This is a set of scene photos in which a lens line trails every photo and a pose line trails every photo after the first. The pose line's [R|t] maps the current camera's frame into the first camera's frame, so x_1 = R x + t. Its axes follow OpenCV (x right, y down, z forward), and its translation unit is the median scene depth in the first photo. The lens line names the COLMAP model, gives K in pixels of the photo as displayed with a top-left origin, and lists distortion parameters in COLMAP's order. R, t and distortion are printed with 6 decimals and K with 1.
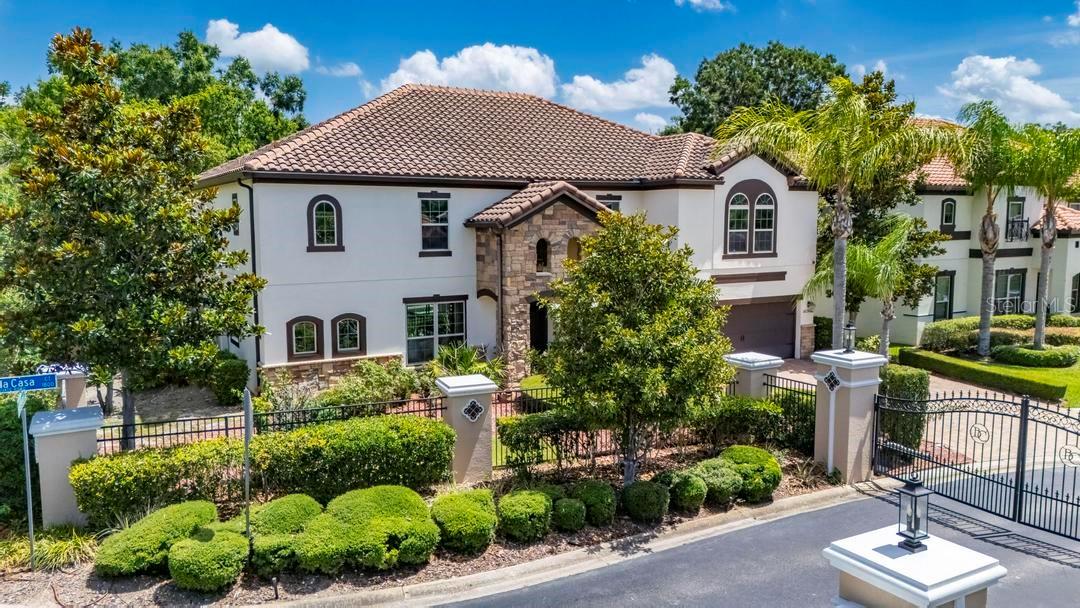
lens RADIAL K [[793.6, 0, 540.0], [0, 793.6, 304.0], [0, 0, 1]] dist [0.086223, -0.095583]
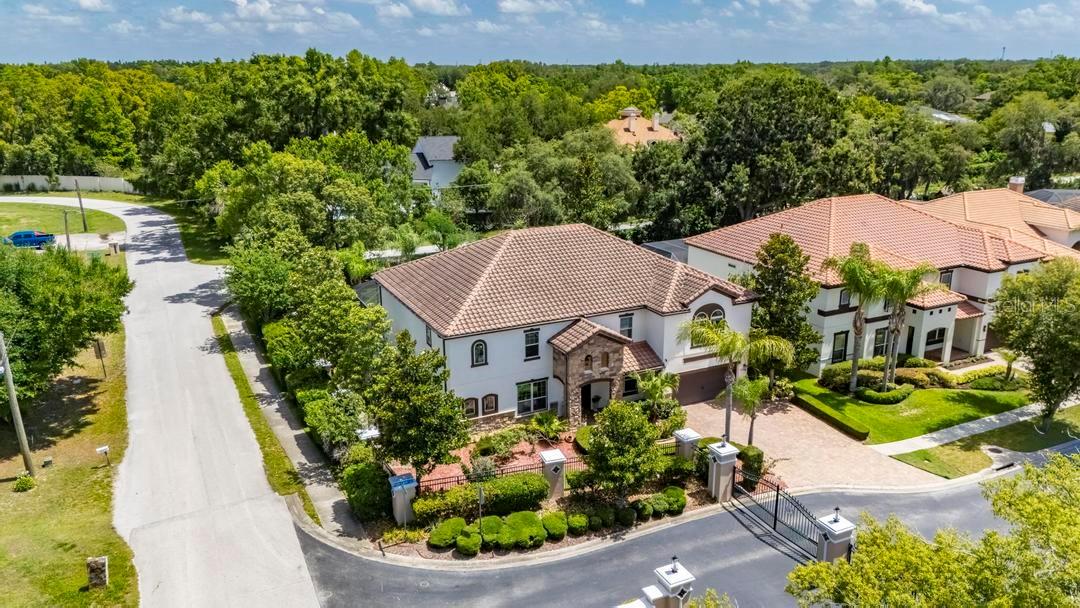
lens RADIAL K [[793.6, 0, 540.0], [0, 793.6, 304.0], [0, 0, 1]] dist [0.086223, -0.095583]
pose [[0.997821, 0.015656, -0.064089, 0.007751], [-0.003977, 0.983942, 0.178446, -0.545155], [0.065854, -0.177803, 0.981860, -0.864902]]
